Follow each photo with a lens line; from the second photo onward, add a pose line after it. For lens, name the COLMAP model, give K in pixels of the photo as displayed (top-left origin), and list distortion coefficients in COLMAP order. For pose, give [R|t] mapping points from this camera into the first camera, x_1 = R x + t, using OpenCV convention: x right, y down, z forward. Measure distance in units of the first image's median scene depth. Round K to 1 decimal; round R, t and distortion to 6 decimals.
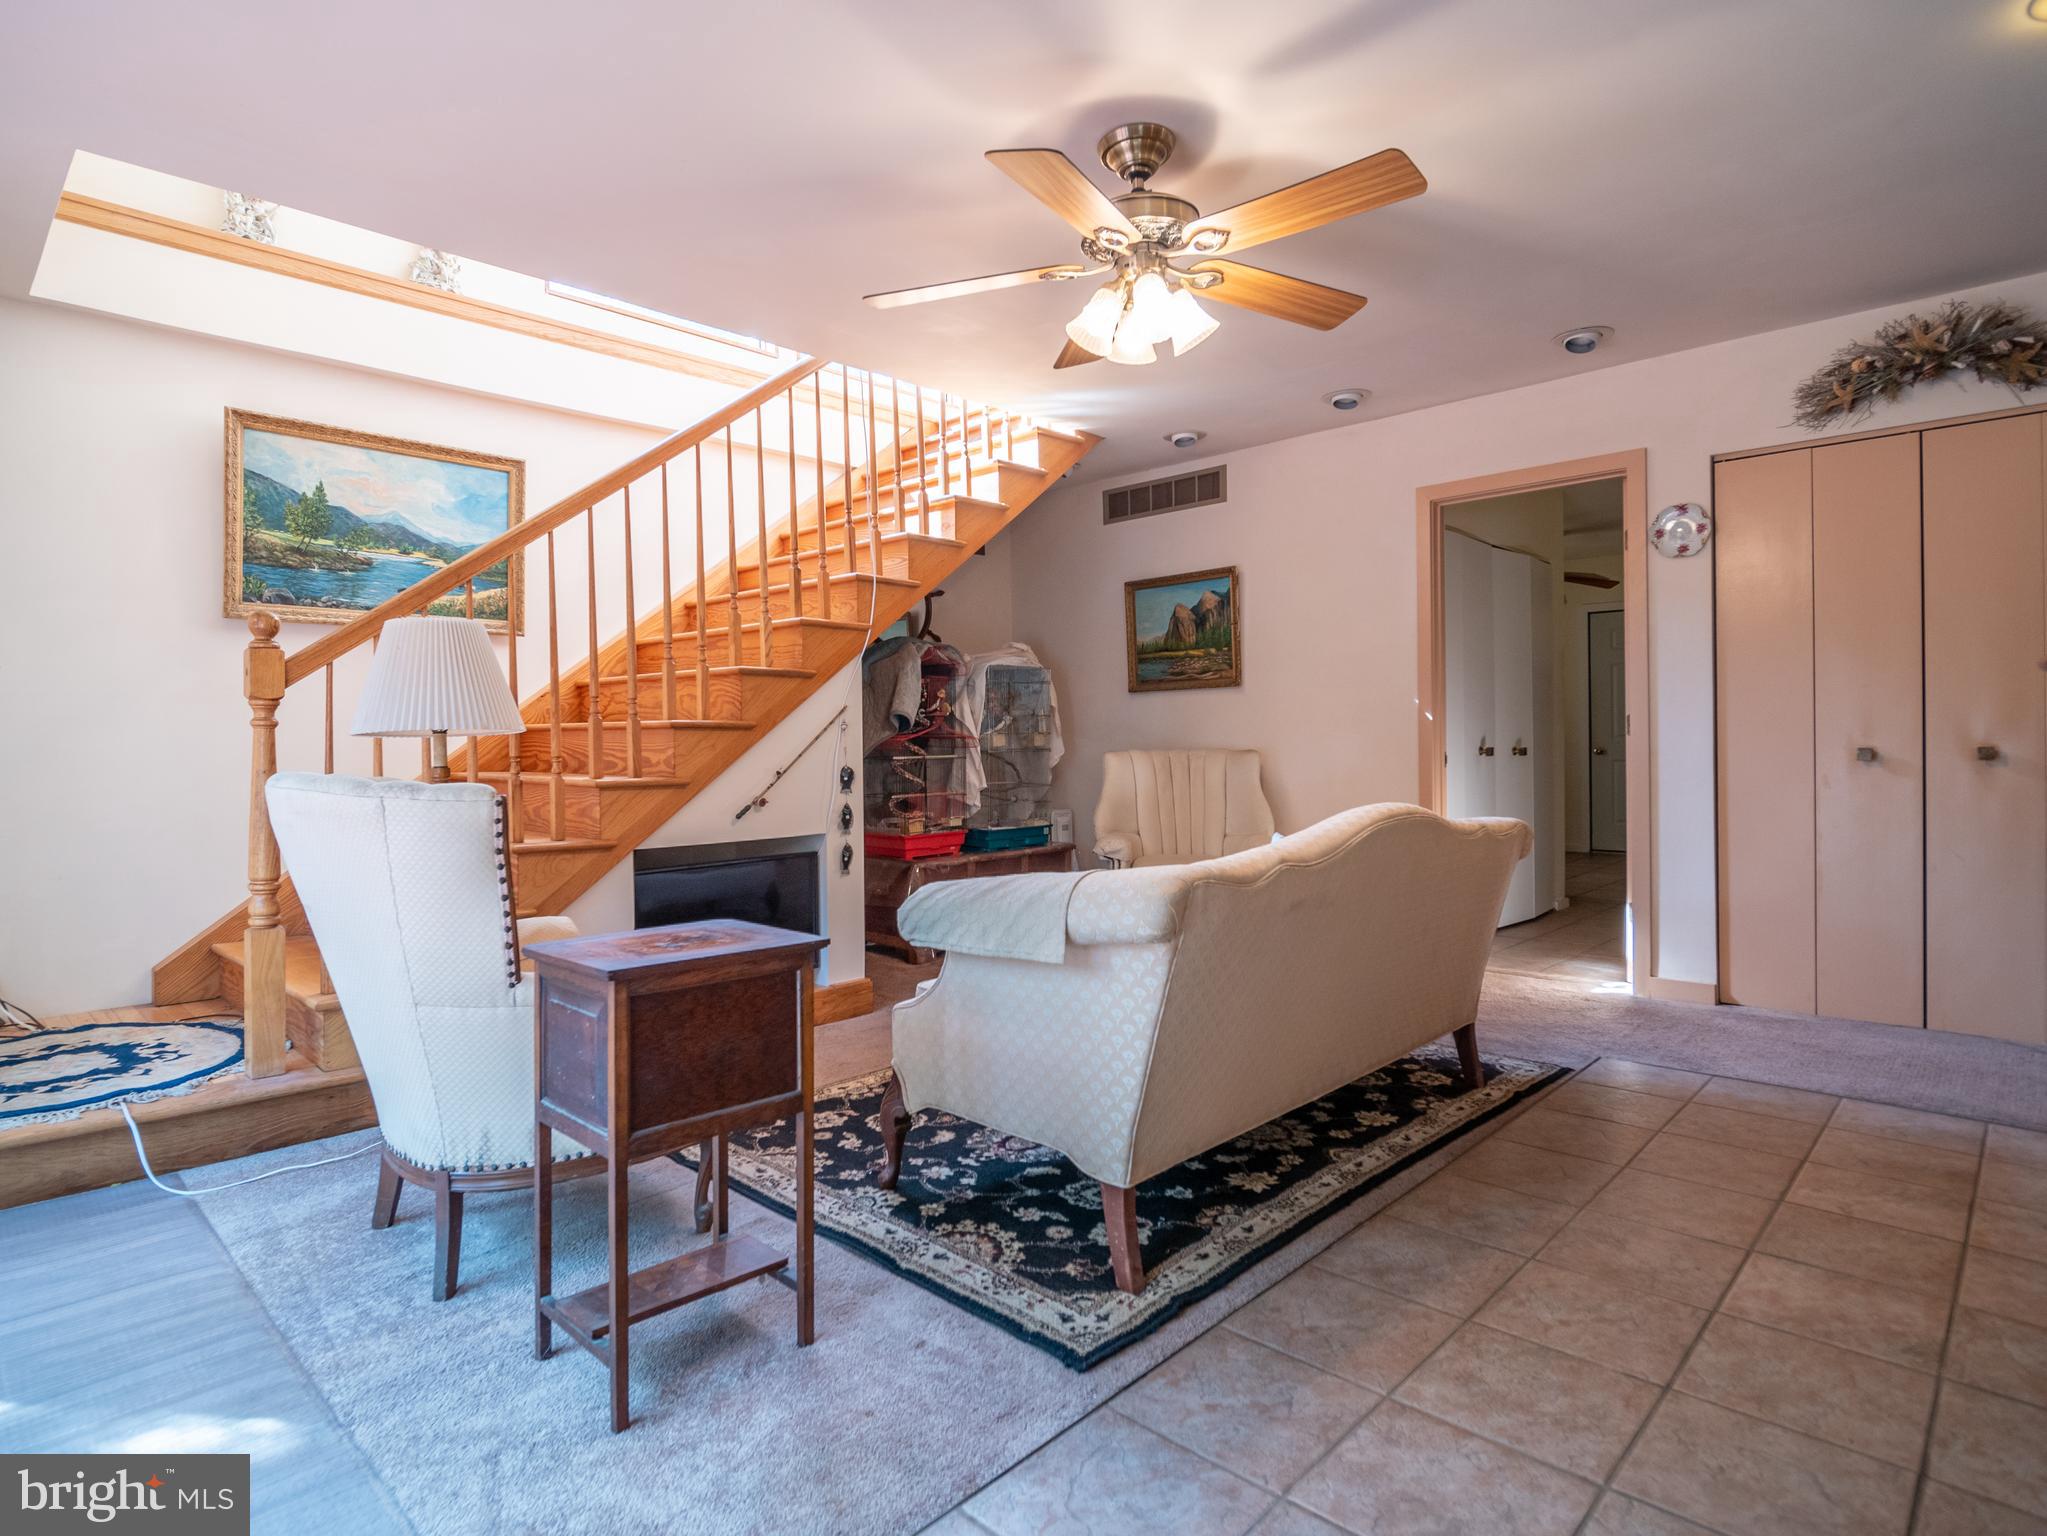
lens RADIAL K [[1121.2, 0, 1022.4], [0, 1121.2, 754.6], [0, 0, 1]] dist [-0.005455, -0.009086]
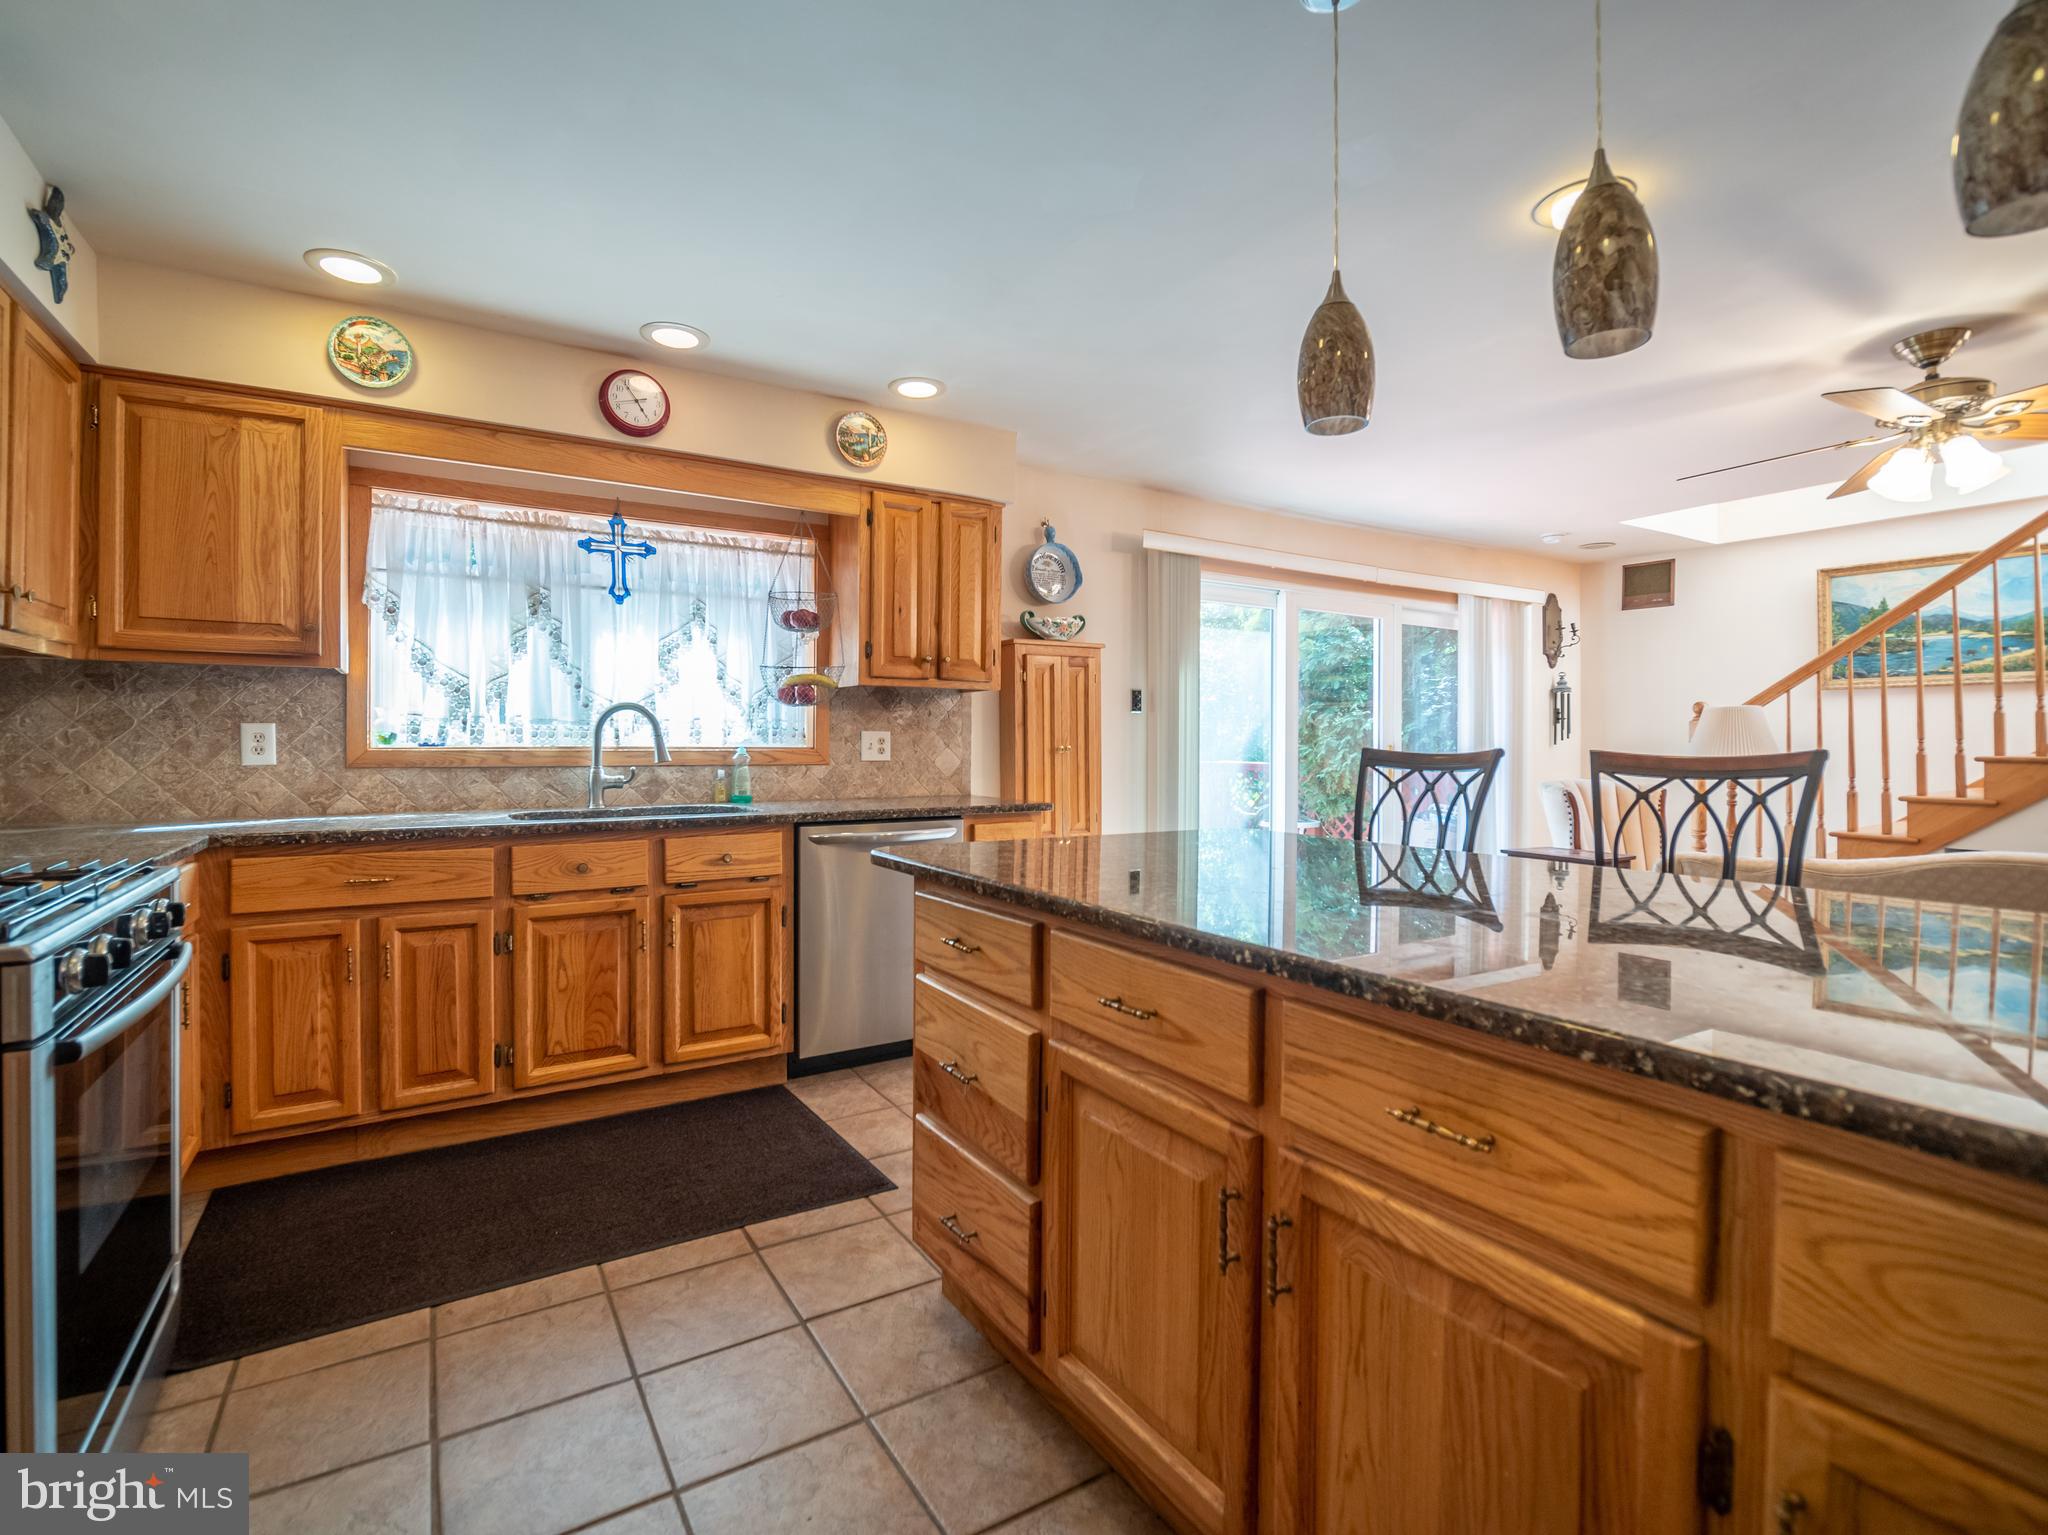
lens RADIAL K [[922.9, 0, 1035.1], [0, 922.9, 745.8], [0, 0, 1]] dist [-0.013730, -0.001424]
pose [[-0.249347, 0.013366, -0.968322, 0.933976], [-0.009000, 0.999830, 0.016119, -0.046325], [0.968372, 0.012734, -0.249184, 0.166098]]
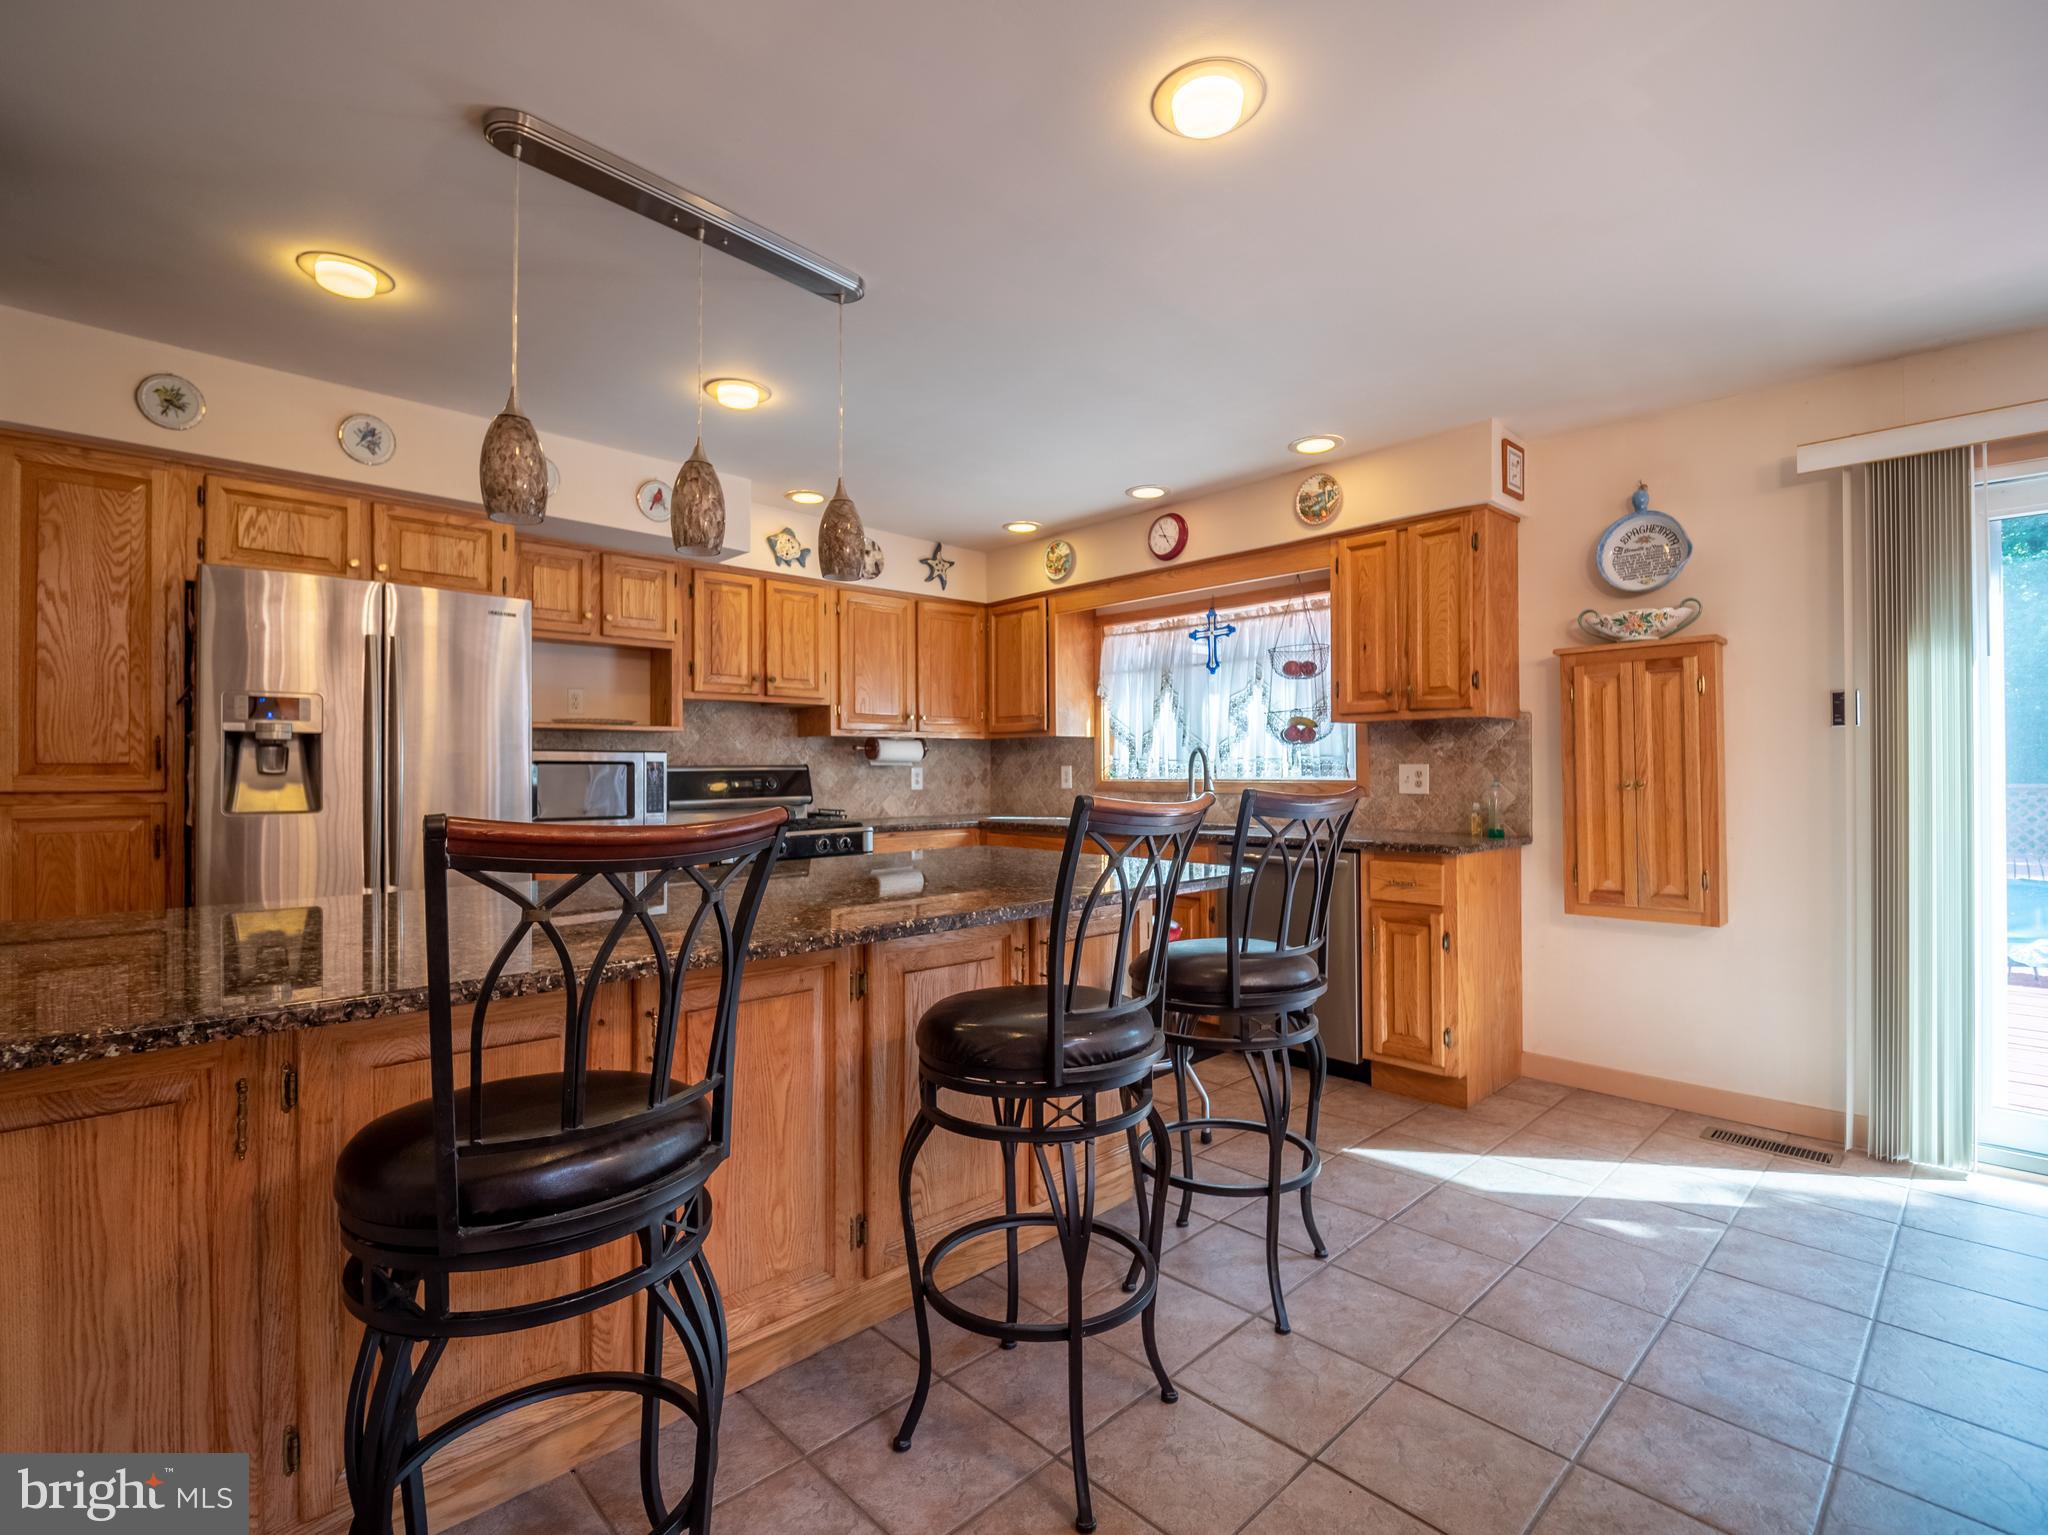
lens RADIAL K [[953.1, 0, 989.0], [0, 953.1, 763.8], [0, 0, 1]] dist [-0.039879, -0.000340]
pose [[-0.996811, 0.016096, 0.078158, 0.404474], [0.016217, 0.999868, 0.000911, -0.053016], [-0.078133, 0.002175, -0.996941, 0.776947]]
